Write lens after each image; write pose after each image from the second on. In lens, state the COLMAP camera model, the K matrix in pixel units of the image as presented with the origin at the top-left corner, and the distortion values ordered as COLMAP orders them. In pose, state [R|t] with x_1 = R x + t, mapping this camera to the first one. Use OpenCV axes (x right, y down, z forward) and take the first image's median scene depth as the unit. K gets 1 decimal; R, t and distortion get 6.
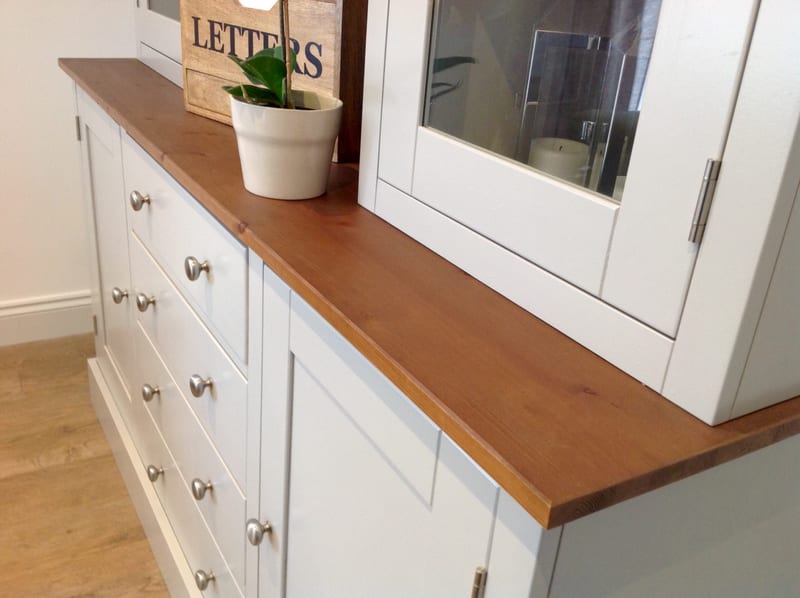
lens RADIAL K [[770.5, 0, 400.0], [0, 770.5, 299.0], [0, 0, 1]] dist [0.020679, -0.075884]
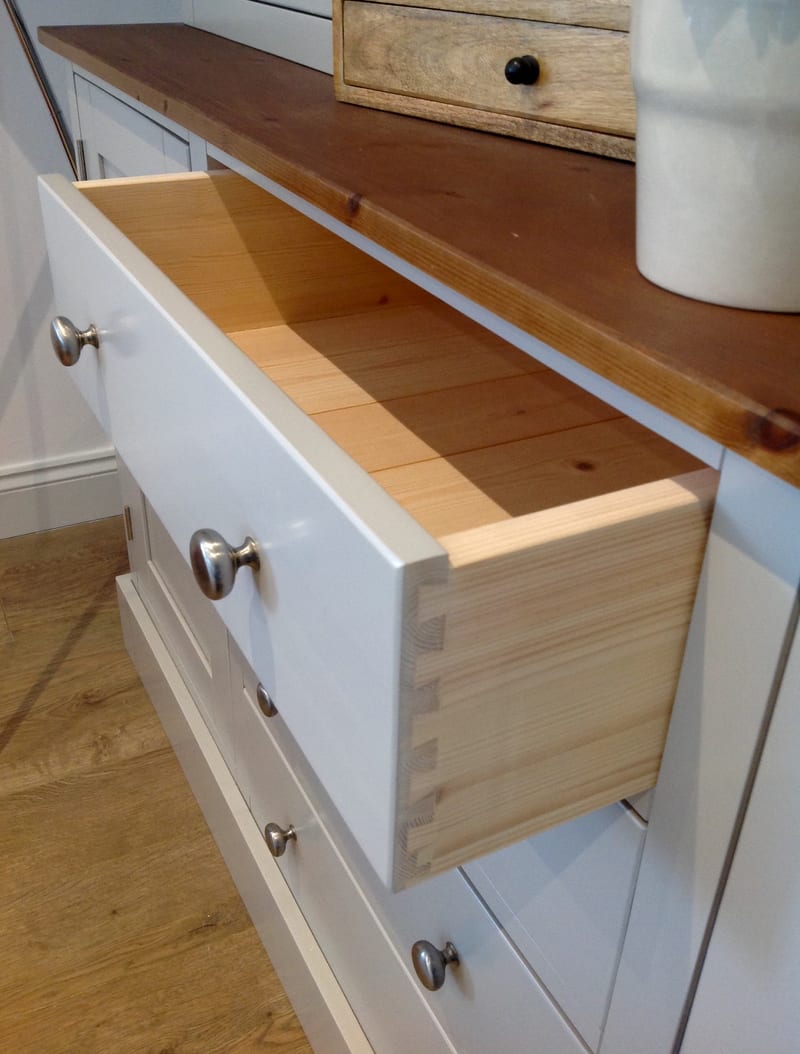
lens RADIAL K [[1038.9, 0, 400.0], [0, 1038.9, 527.0], [0, 0, 1]] dist [0.105723, -0.252081]
pose [[0.996582, -0.018575, -0.080491, -0.170717], [0.027800, 0.992971, 0.115050, -0.058919], [0.077788, -0.116894, 0.990093, 0.323167]]
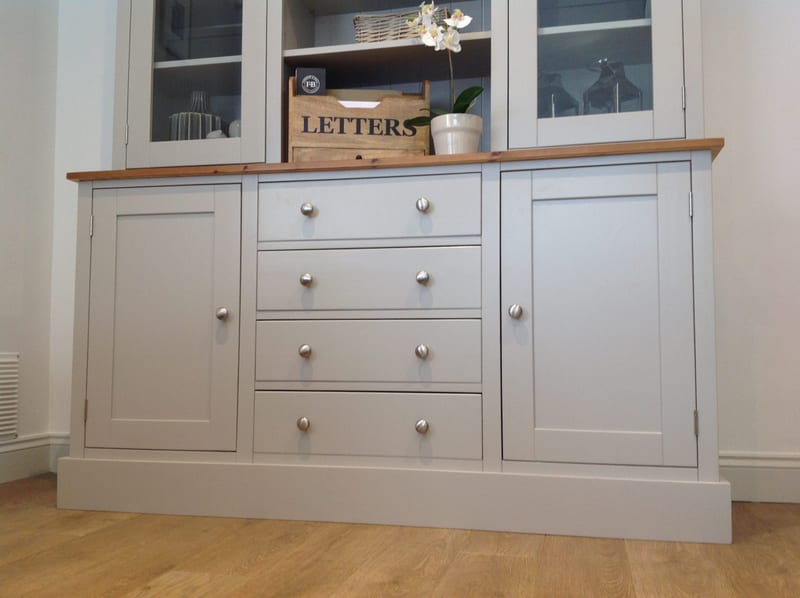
lens RADIAL K [[790.0, 0, 400.0], [0, 790.0, 299.0], [0, 0, 1]] dist [0.155339, -0.335554]
pose [[0.689649, -0.023416, 0.723766, -1.137194], [0.345468, 0.889044, -0.300420, 0.482232], [-0.636425, 0.457222, 0.621217, -0.036543]]
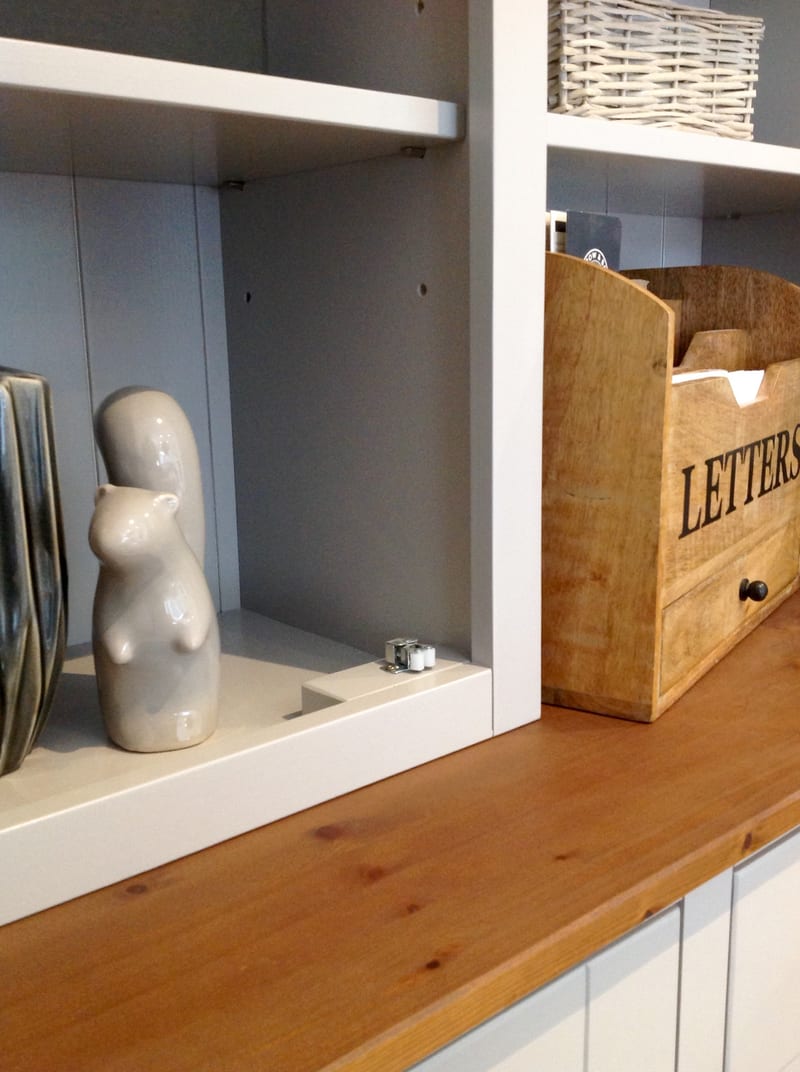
lens RADIAL K [[1032.5, 0, 400.0], [0, 1032.5, 536.0], [0, 0, 1]] dist [0.020679, -0.075884]
pose [[-0.161903, -0.289852, 0.943278, -0.602896], [0.408449, 0.850479, 0.331442, -0.460077], [-0.898308, 0.438943, -0.019305, 0.934030]]
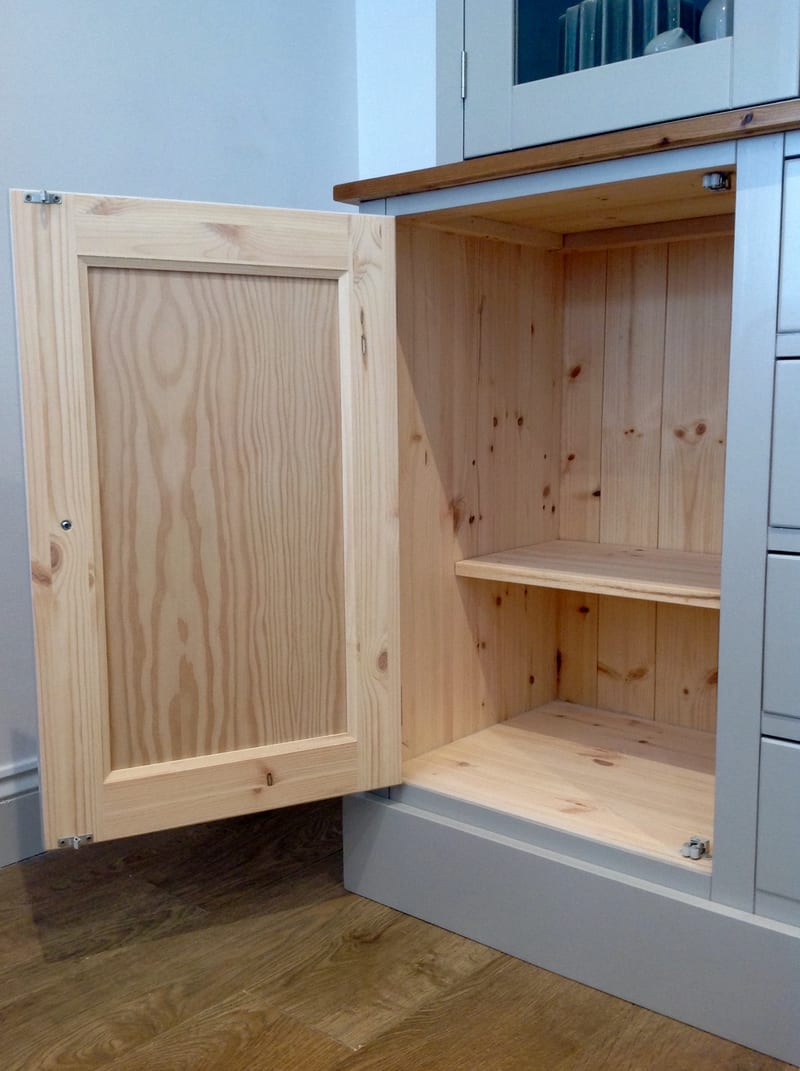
lens RADIAL K [[1057.6, 0, 400.0], [0, 1057.6, 535.5], [0, 0, 1]] dist [0.155339, -0.335554]
pose [[0.942931, -0.128158, 0.307337, -0.753685], [0.209409, 0.945837, -0.248074, 0.133933], [-0.258898, 0.298276, 0.918696, 0.412165]]
